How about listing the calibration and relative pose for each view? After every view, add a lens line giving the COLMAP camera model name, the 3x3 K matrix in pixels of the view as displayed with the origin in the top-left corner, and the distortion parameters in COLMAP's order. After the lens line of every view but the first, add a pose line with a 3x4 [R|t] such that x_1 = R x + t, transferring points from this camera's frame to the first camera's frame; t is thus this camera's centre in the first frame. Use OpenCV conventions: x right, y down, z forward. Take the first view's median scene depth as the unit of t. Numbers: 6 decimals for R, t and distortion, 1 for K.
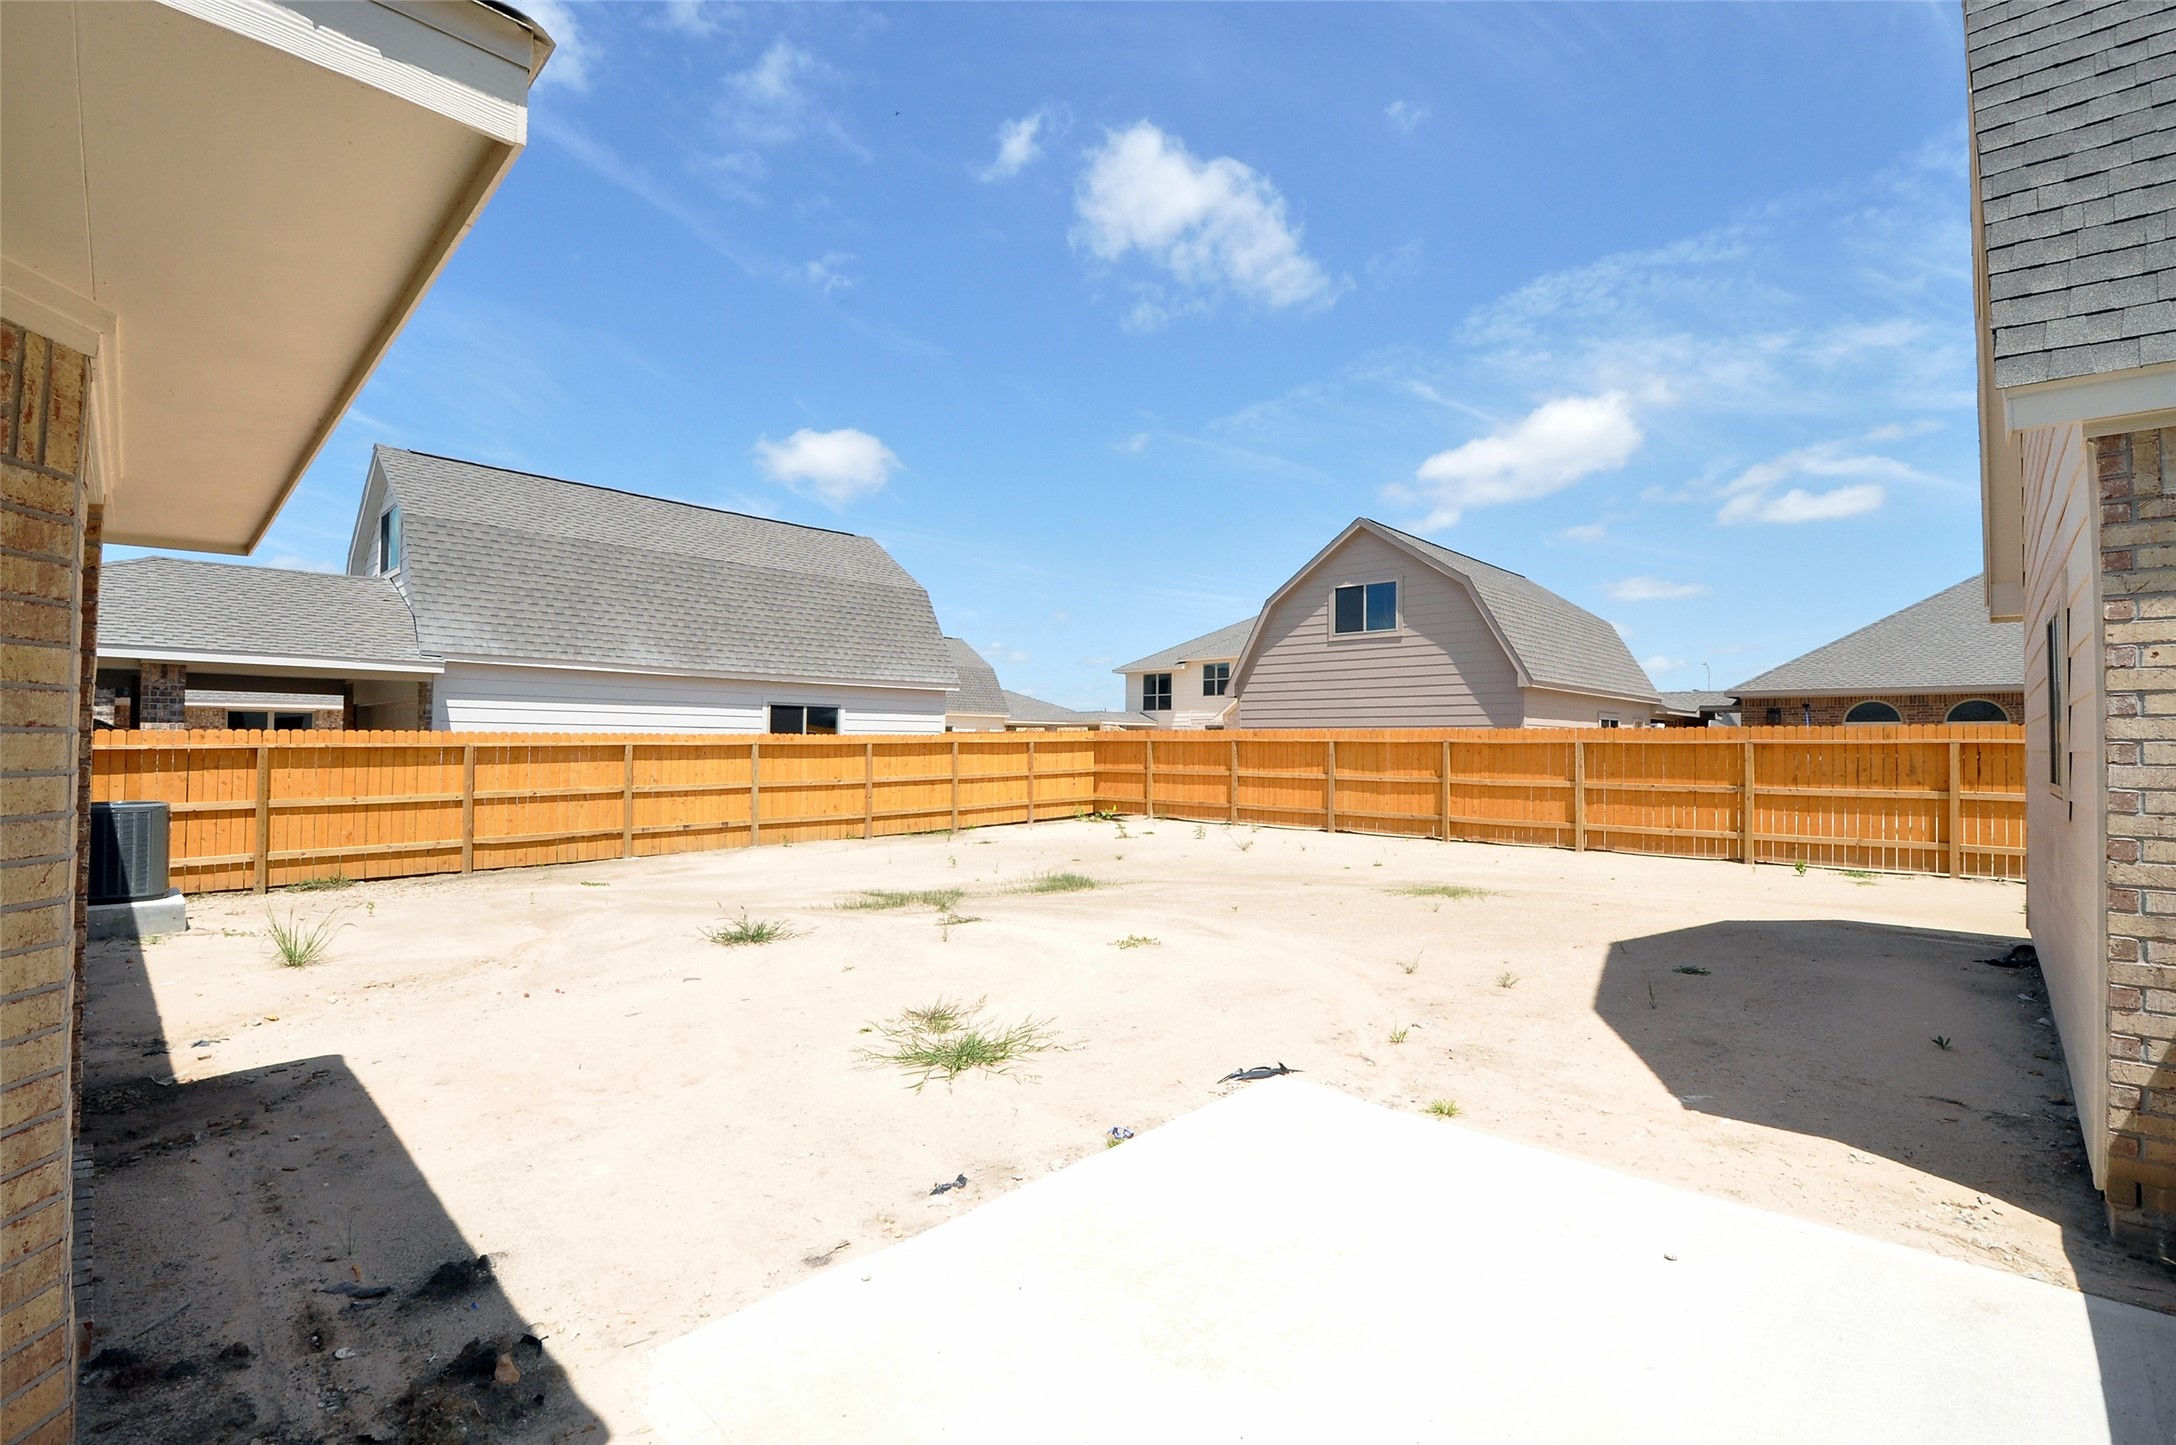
lens RADIAL K [[953.2, 0, 1072.9], [0, 953.2, 728.4], [0, 0, 1]] dist [-0.005092, -0.003690]
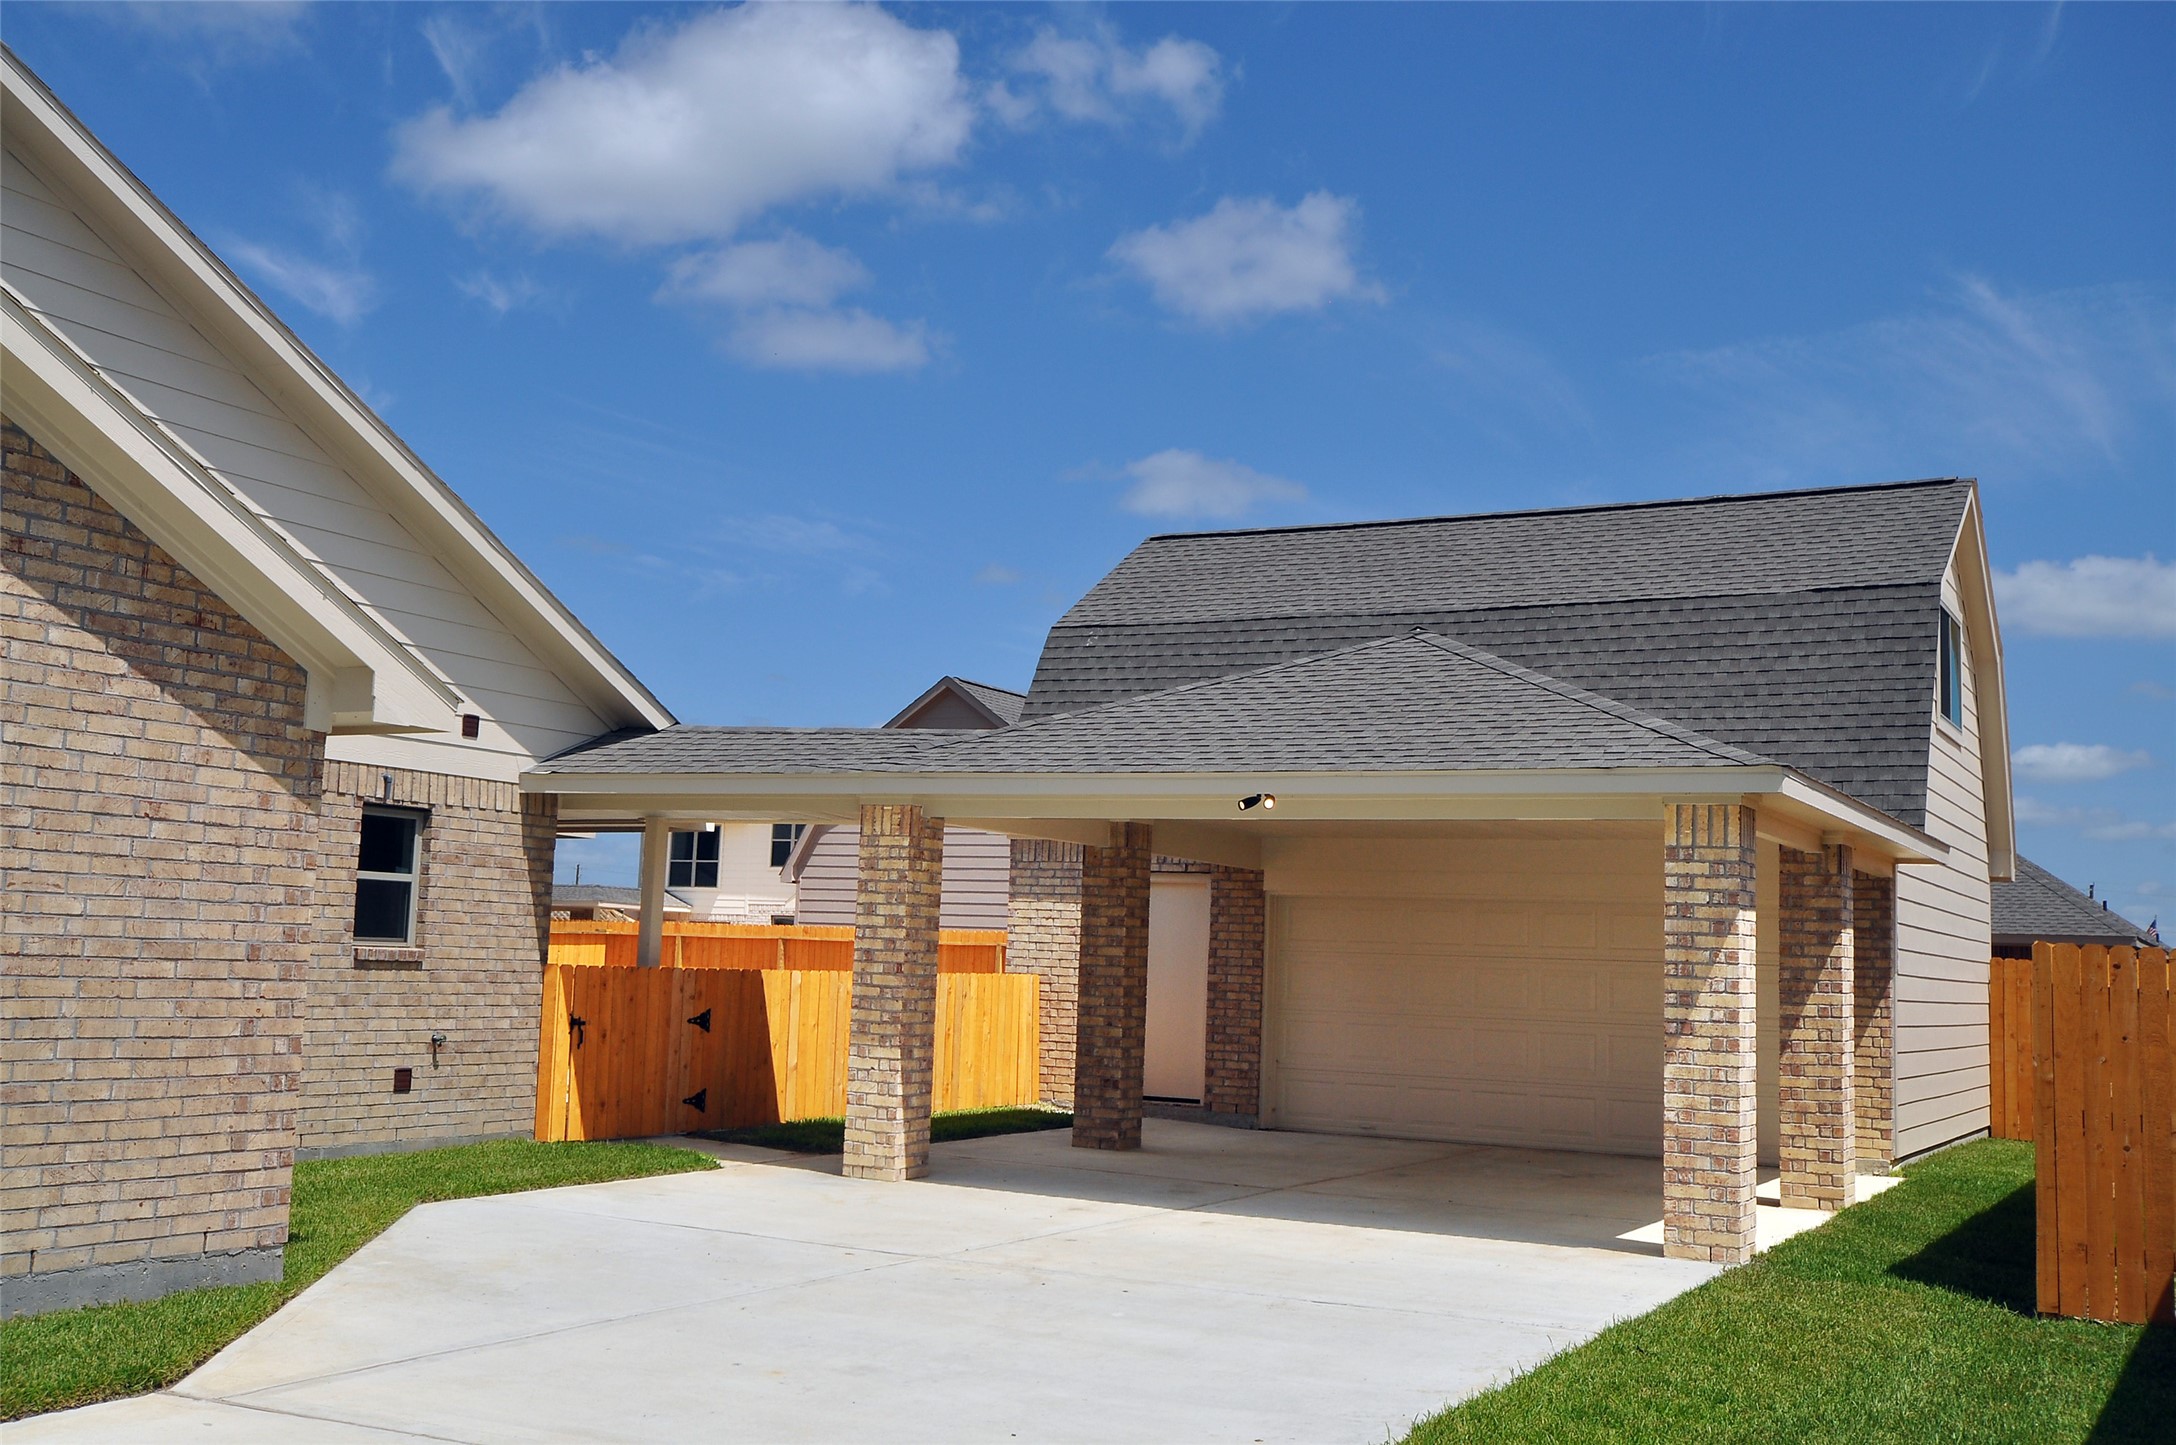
lens RADIAL K [[2177.8, 0, 1073.4], [0, 2177.8, 711.4], [0, 0, 1]] dist [0.017091, 0.000000]
pose [[0.966508, 0.057601, 0.250088, -0.078408], [-0.033883, 0.994596, -0.098131, -0.006676], [-0.254389, 0.086371, 0.963237, -1.039239]]
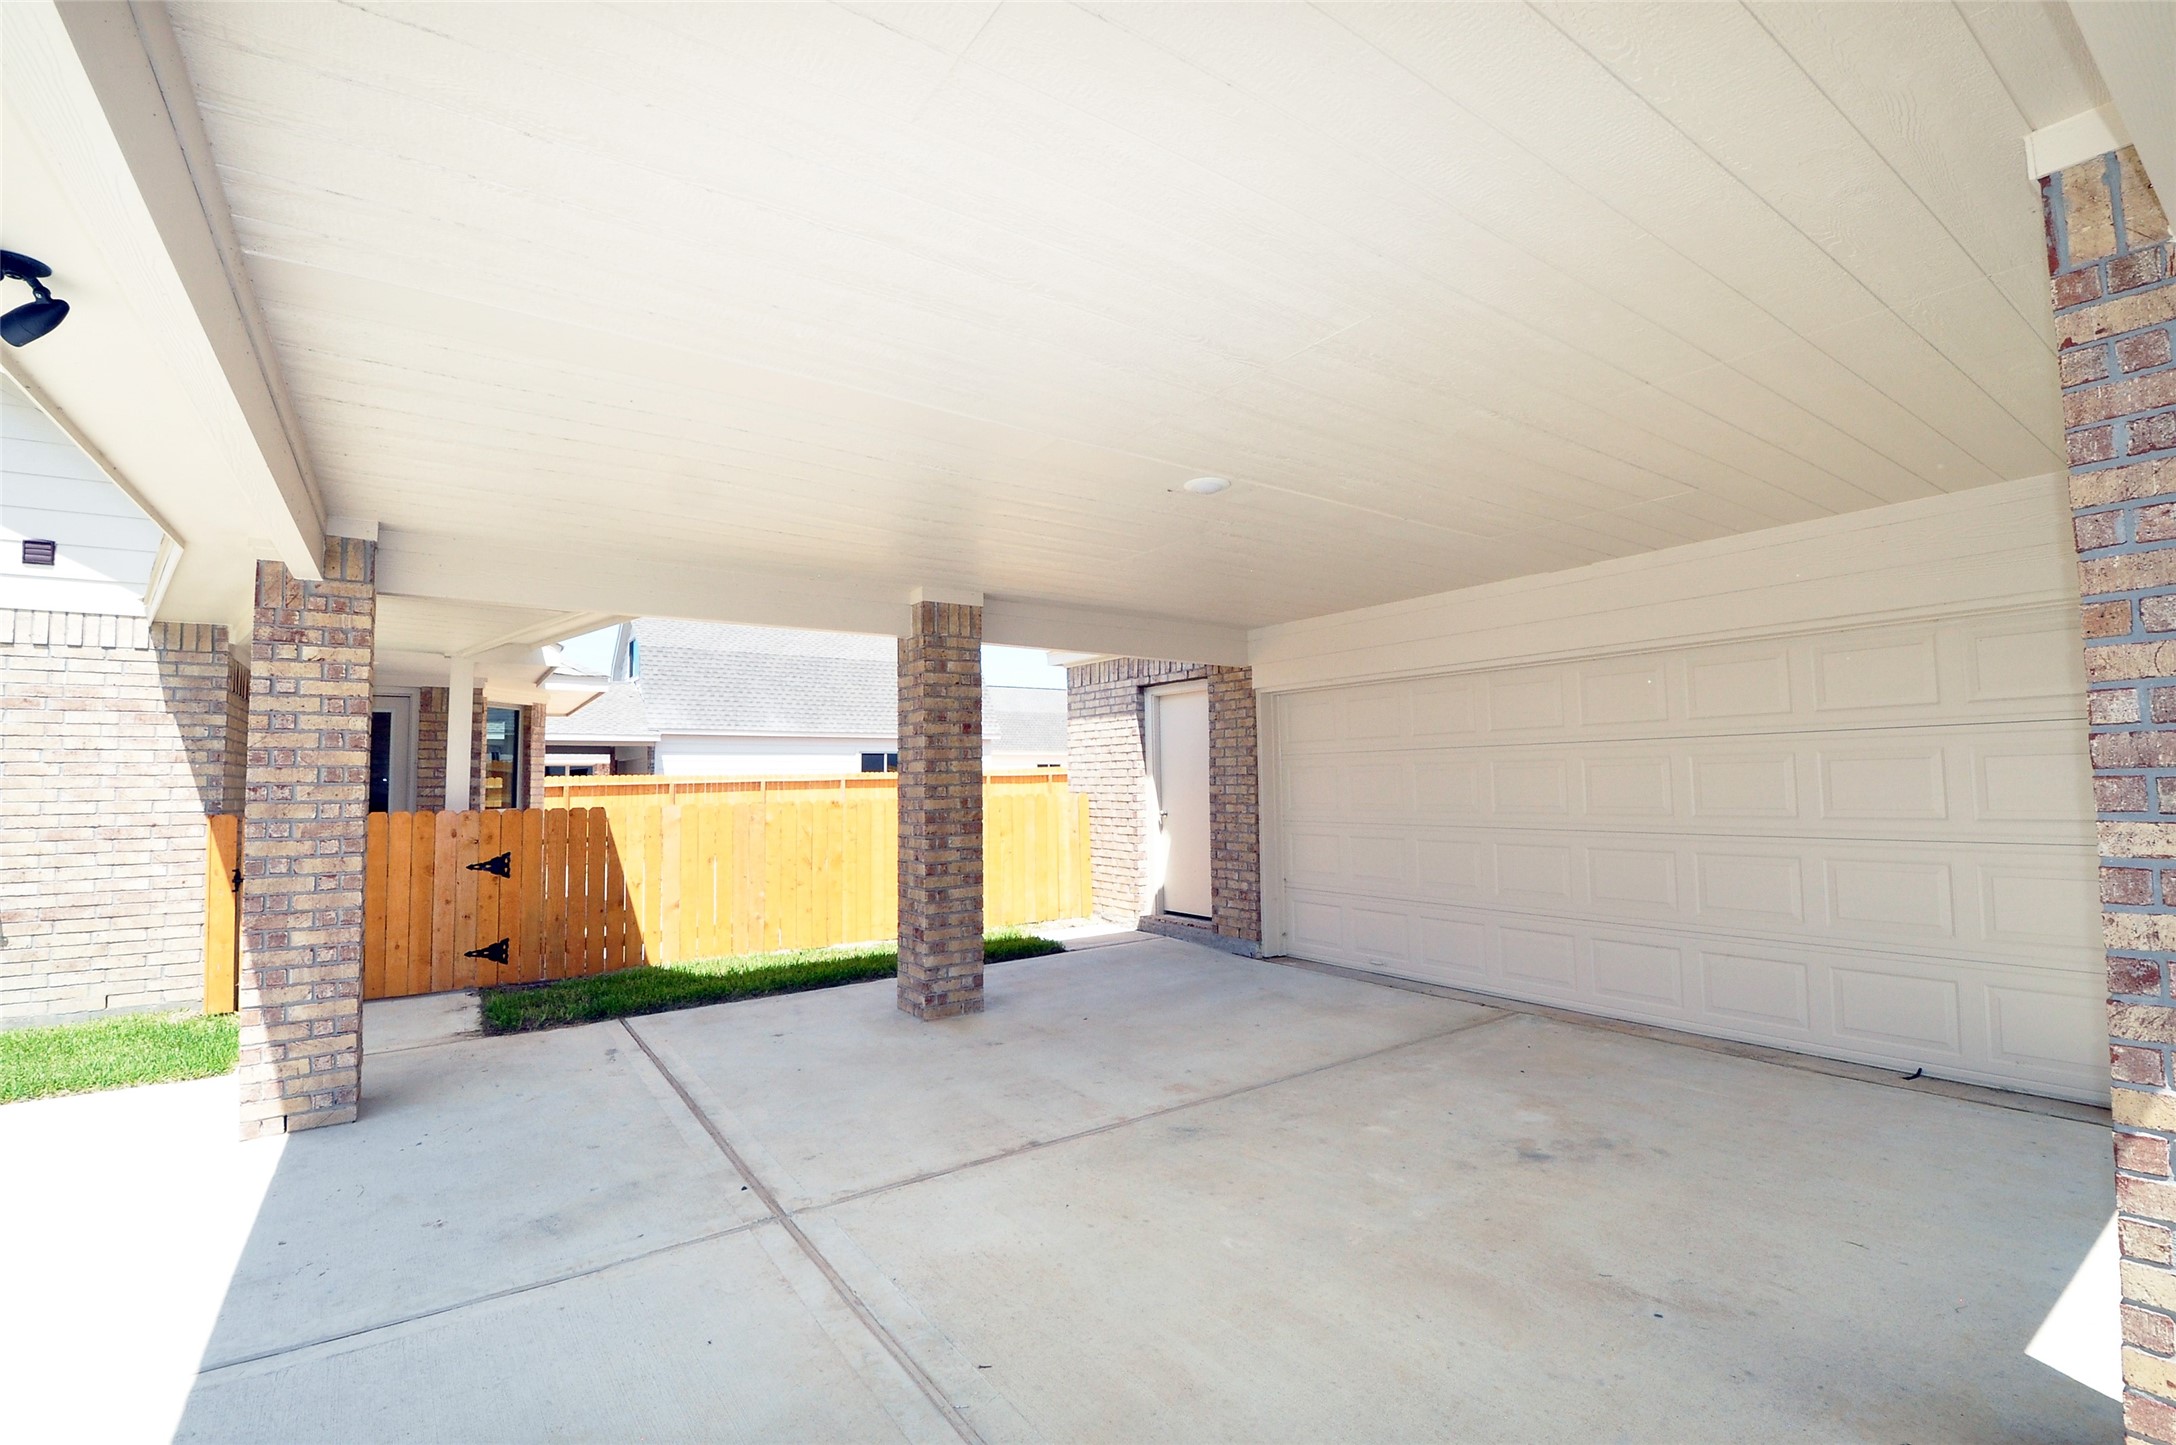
lens RADIAL K [[953.2, 0, 1084.3], [0, 953.2, 718.6], [0, 0, 1]] dist [-0.005092, -0.003690]
pose [[0.979688, -0.033806, -0.197656, 0.323152], [0.024190, 0.998413, -0.050864, 0.005752], [0.199061, 0.045049, 0.978951, -0.398511]]
